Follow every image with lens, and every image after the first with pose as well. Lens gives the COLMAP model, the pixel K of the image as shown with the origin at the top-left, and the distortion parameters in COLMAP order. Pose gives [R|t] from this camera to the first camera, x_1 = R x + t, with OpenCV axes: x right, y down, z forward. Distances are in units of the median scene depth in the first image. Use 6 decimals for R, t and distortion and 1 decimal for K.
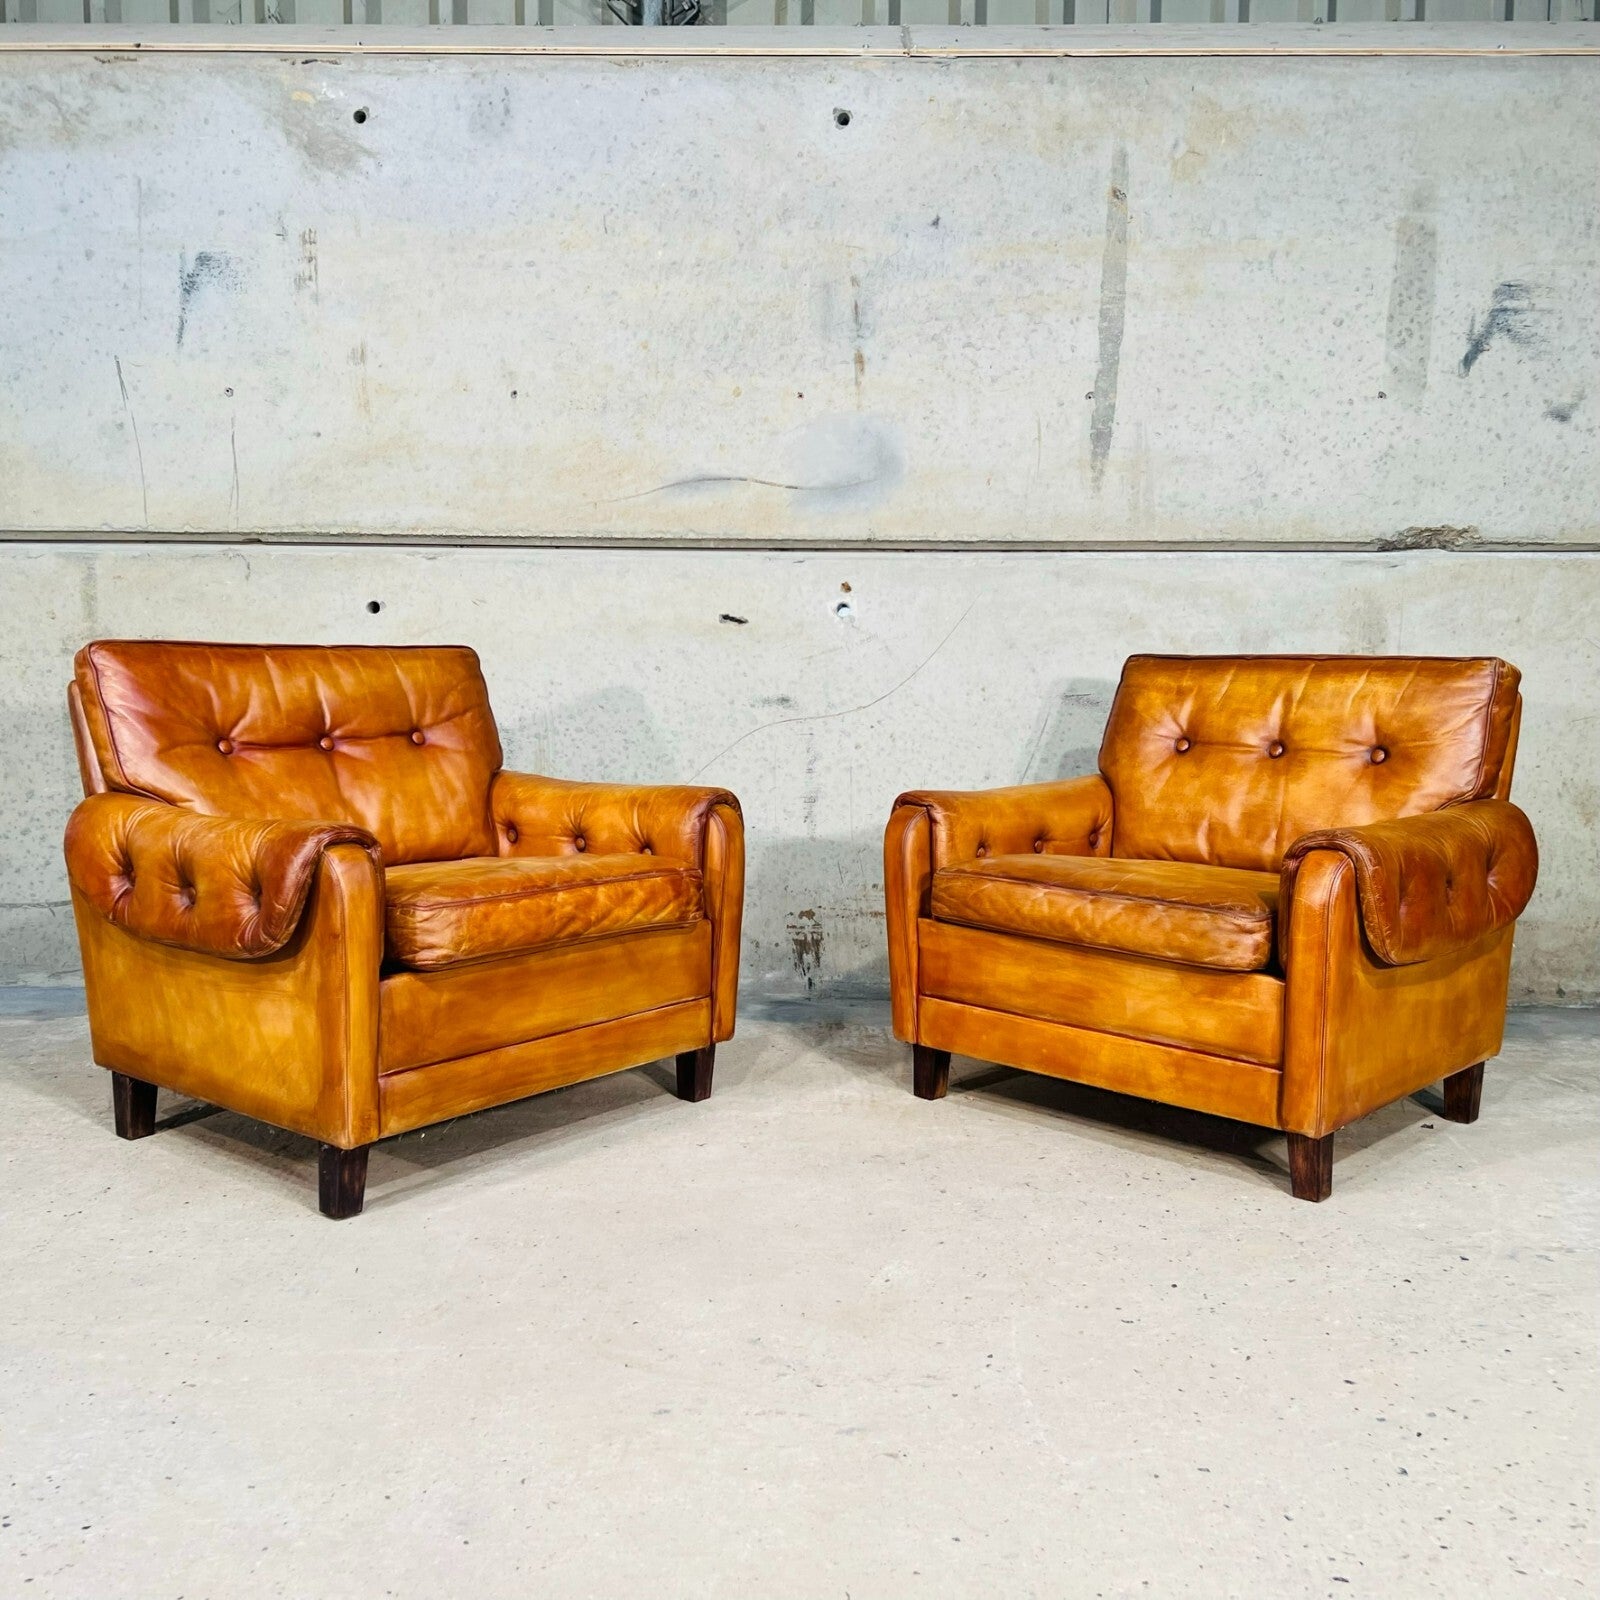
lens RADIAL K [[1656.9, 0, 816.7], [0, 1656.9, 799.3], [0, 0, 1]] dist [0.025477, -0.022567]
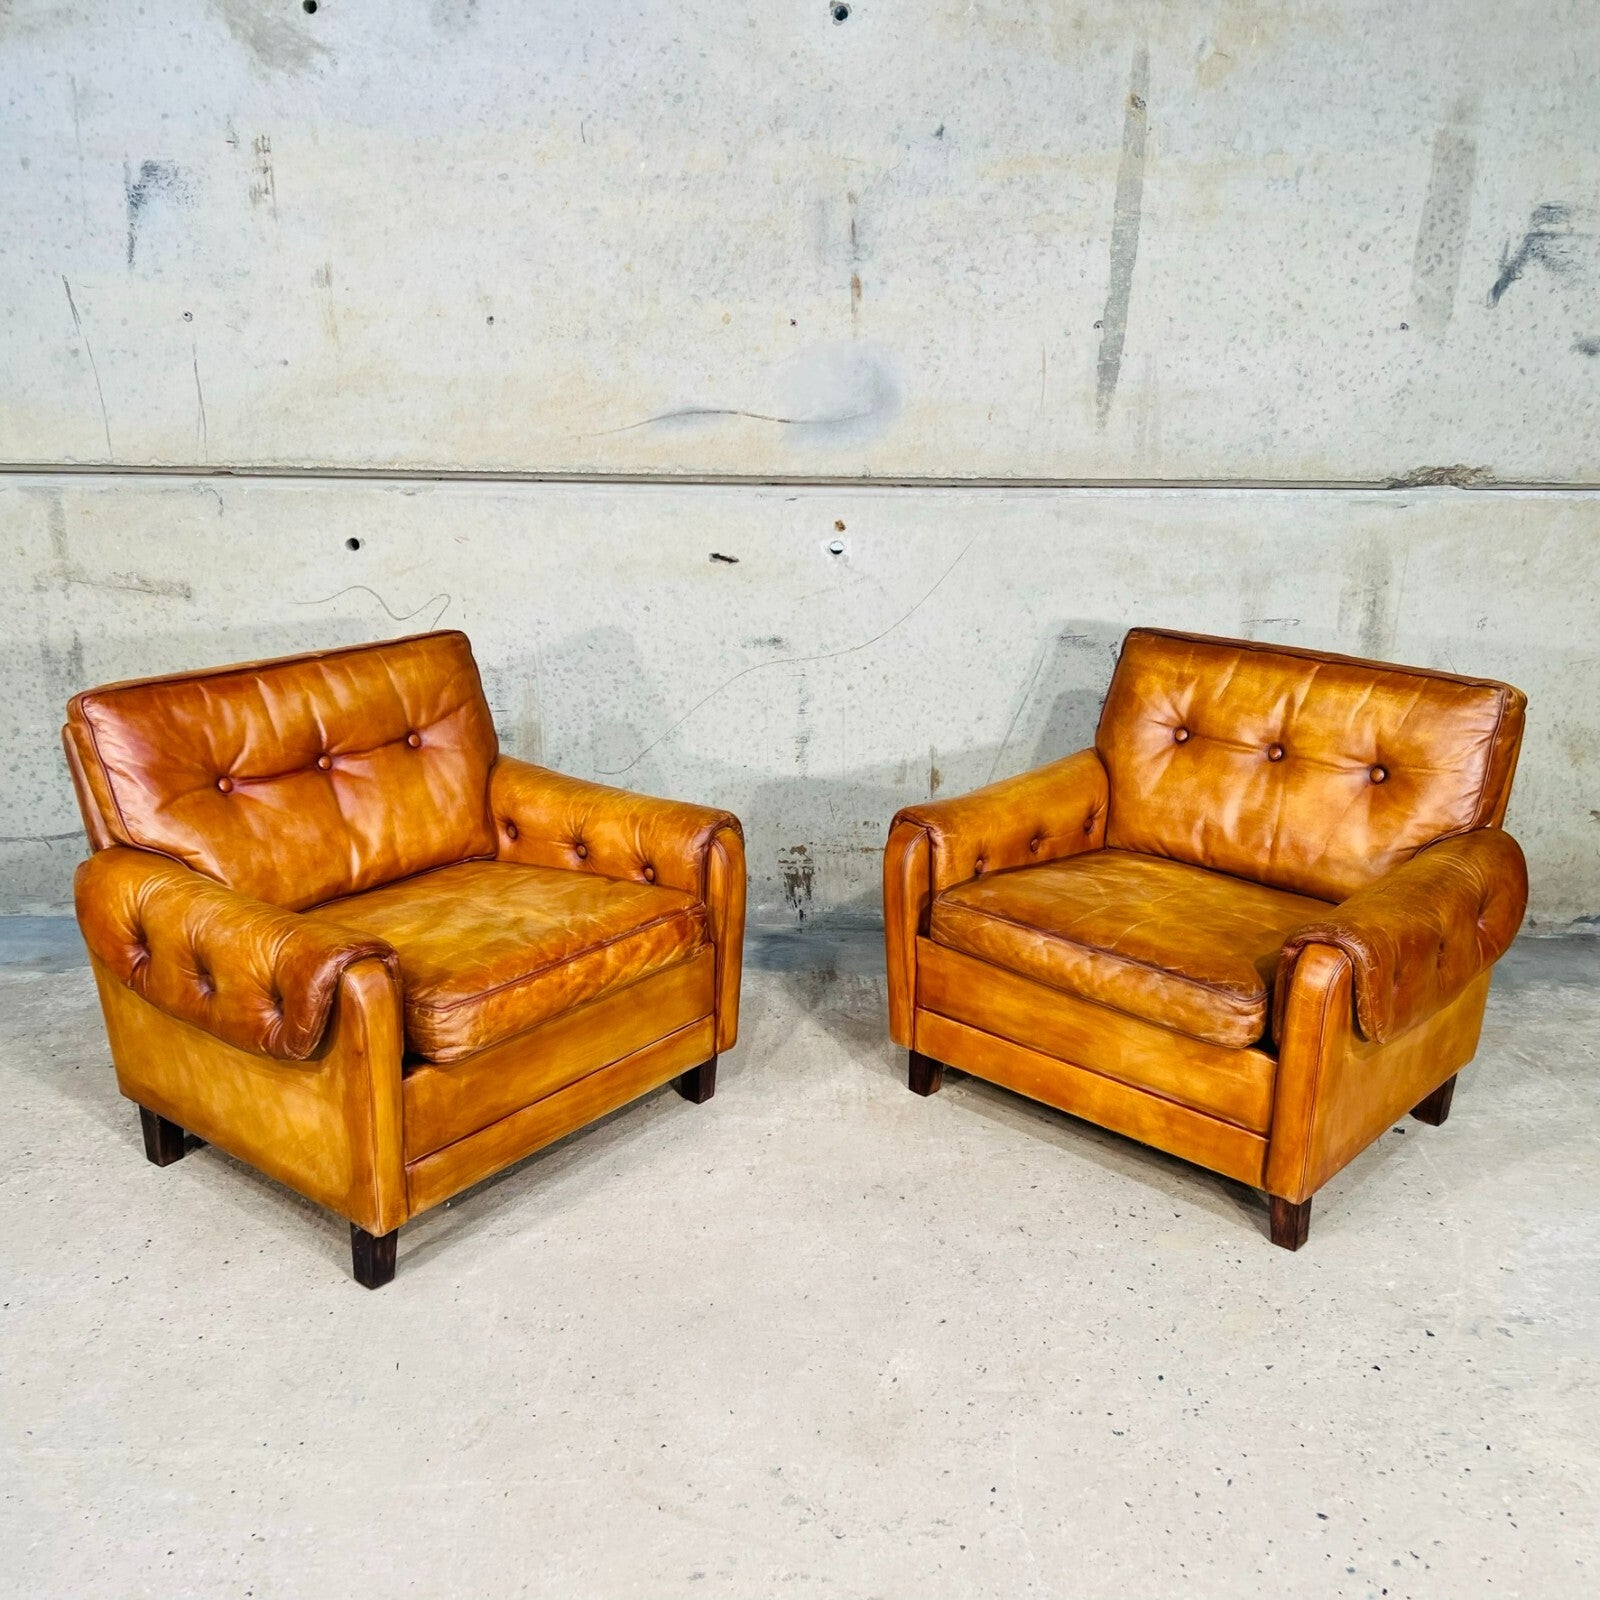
lens RADIAL K [[1660.6, 0, 797.4], [0, 1660.6, 811.3], [0, 0, 1]] dist [0.012764, 0.008125]
pose [[0.999938, -0.000670, 0.011130, -0.018425], [-0.001623, 0.978817, 0.204732, -0.166574], [-0.011031, -0.204737, 0.978755, 0.013736]]
